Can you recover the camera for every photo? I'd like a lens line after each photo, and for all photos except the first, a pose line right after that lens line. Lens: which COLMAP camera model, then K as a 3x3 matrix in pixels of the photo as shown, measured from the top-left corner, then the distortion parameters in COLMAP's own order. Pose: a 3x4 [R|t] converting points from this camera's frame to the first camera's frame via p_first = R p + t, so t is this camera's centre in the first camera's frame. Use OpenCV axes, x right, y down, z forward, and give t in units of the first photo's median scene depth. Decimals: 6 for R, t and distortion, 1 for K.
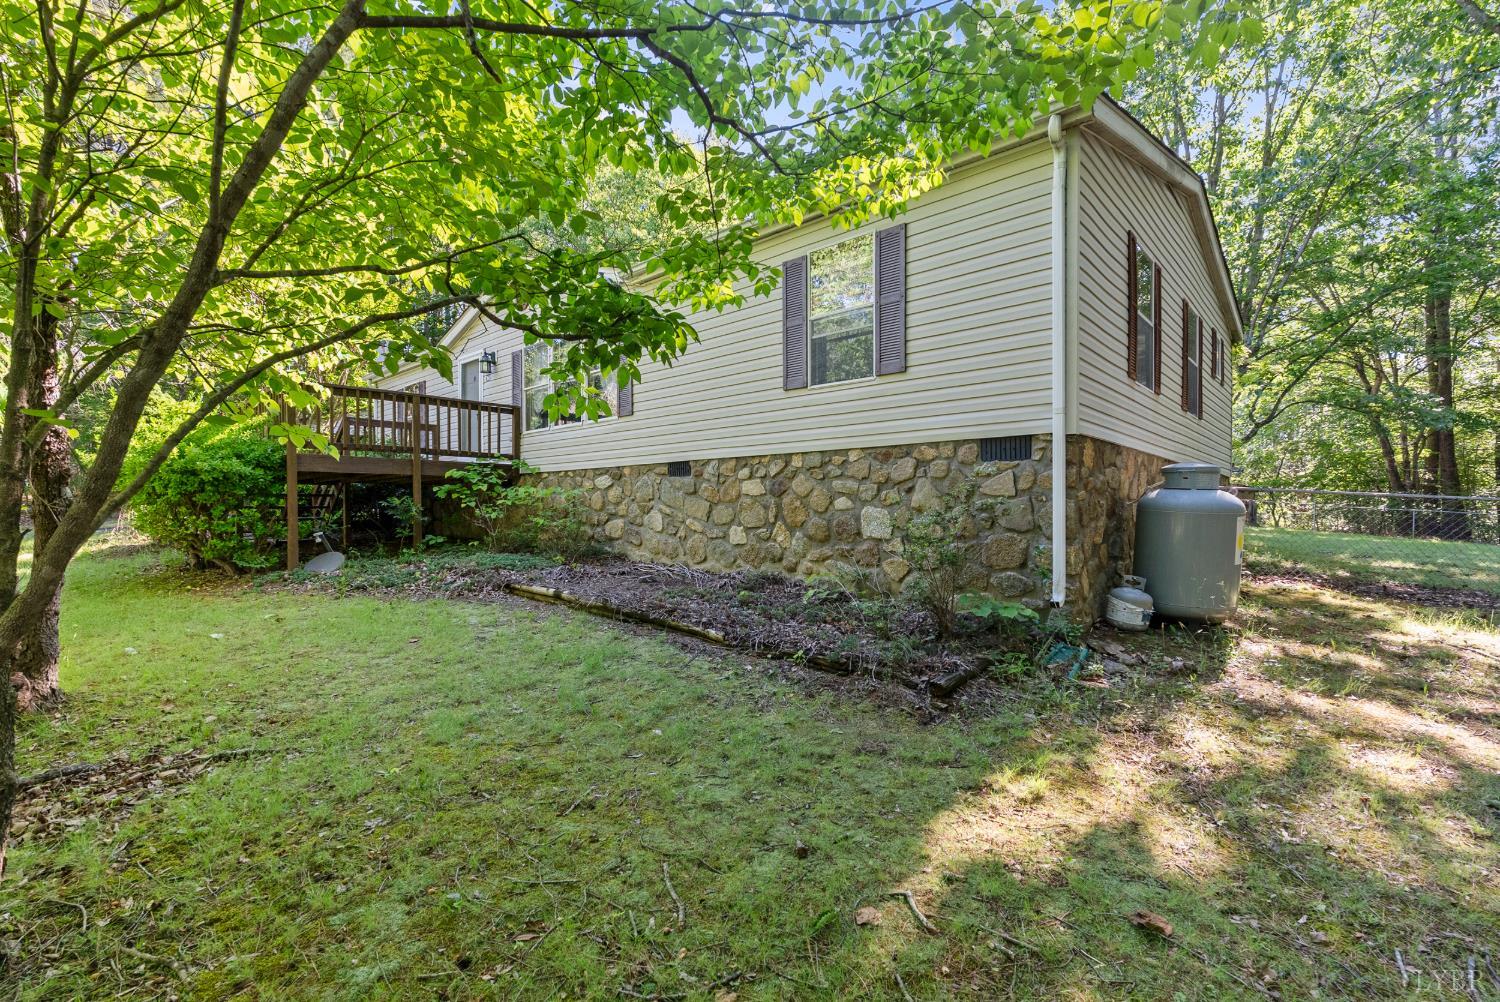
lens RADIAL K [[661.5, 0, 744.9], [0, 661.5, 503.2], [0, 0, 1]] dist [-0.016198, 0.000094]
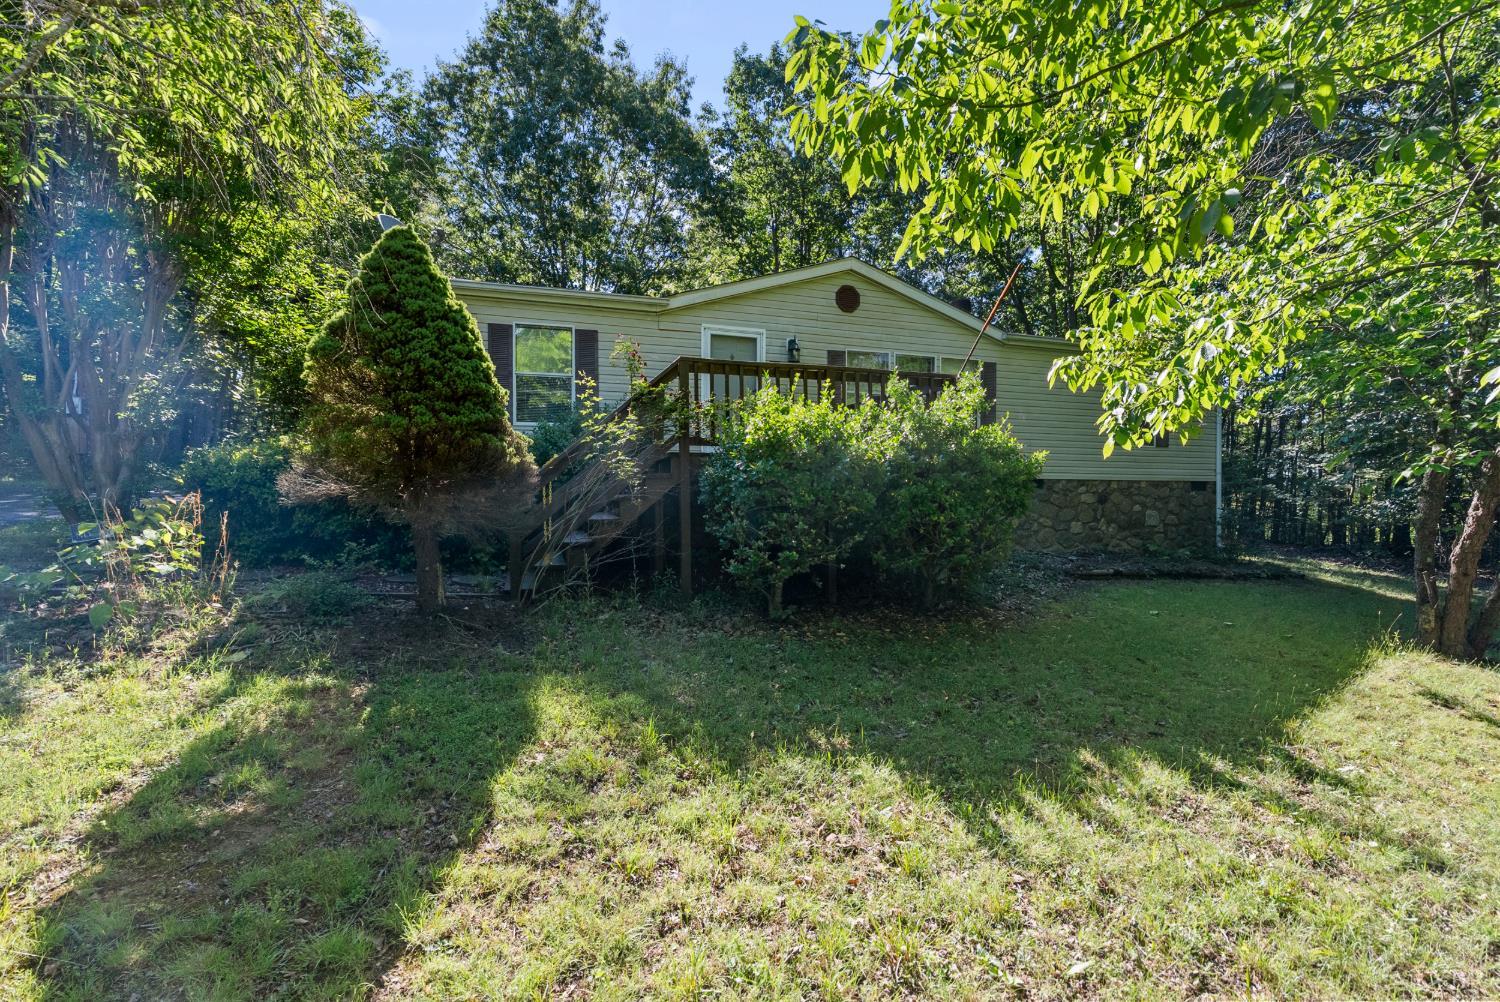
lens RADIAL K [[661.5, 0, 757.0], [0, 661.5, 500.6], [0, 0, 1]] dist [-0.016198, 0.000094]
pose [[0.487237, -0.012632, 0.873178, -1.927264], [-0.016326, 0.999589, 0.023570, -0.045631], [-0.873117, -0.025740, 0.486830, 0.961489]]
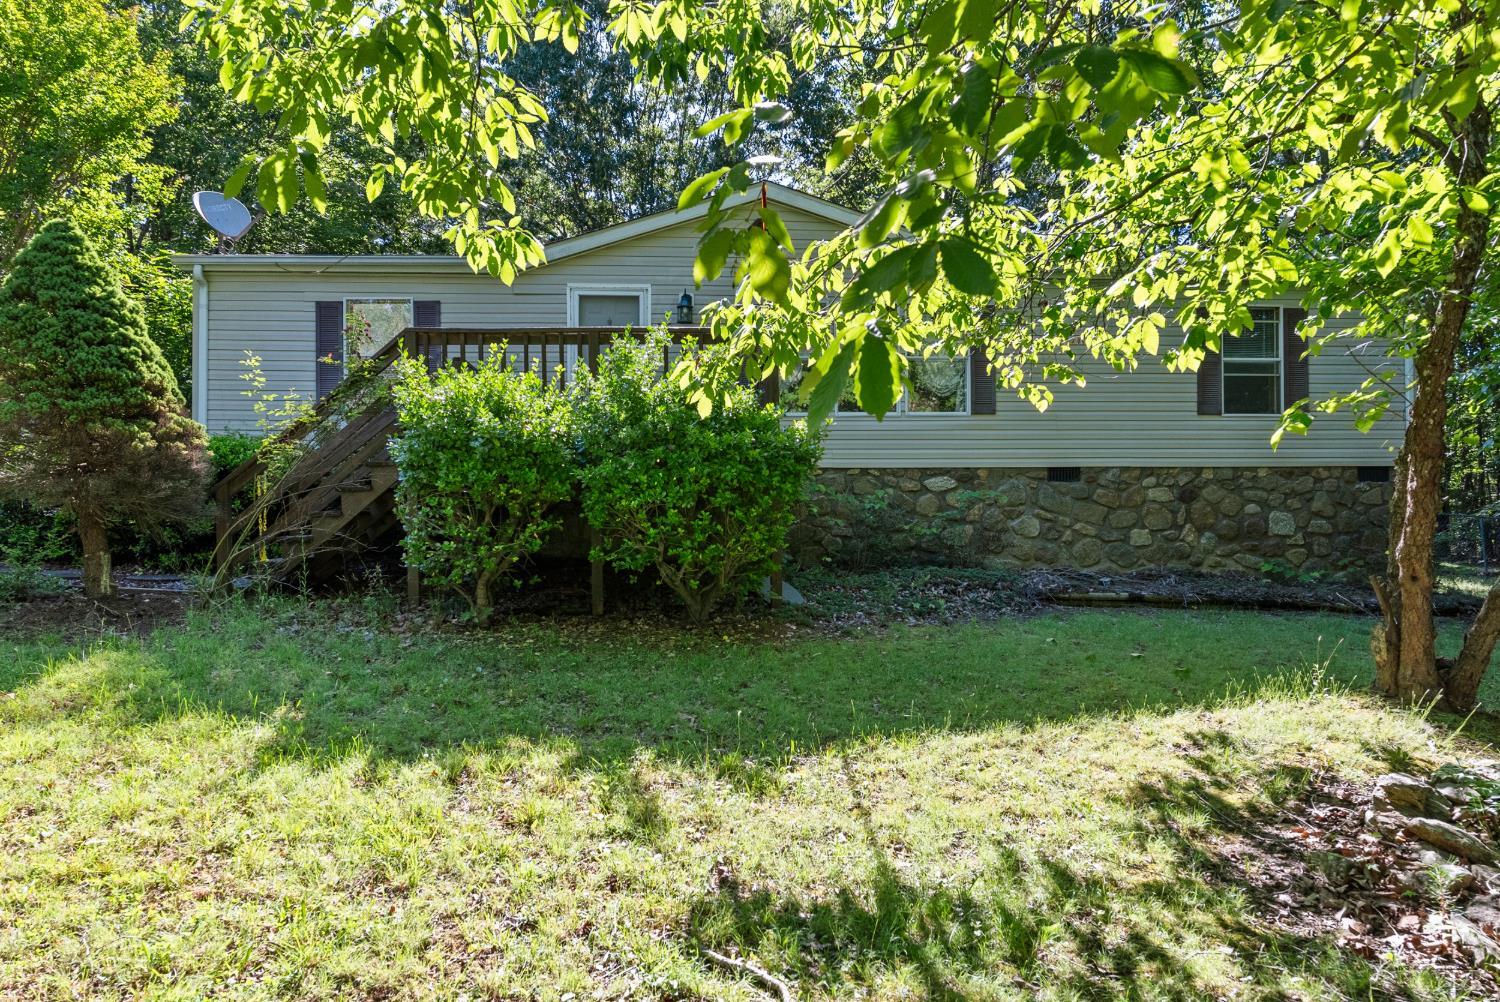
lens RADIAL K [[947.8, 0, 747.6], [0, 947.8, 502.9], [0, 0, 1]] dist [-0.004261, -0.000939]
pose [[0.706100, 0.002883, 0.708106, -1.711621], [-0.003729, 0.999993, -0.000352, -0.006626], [-0.708102, -0.002392, 0.706106, 0.369300]]
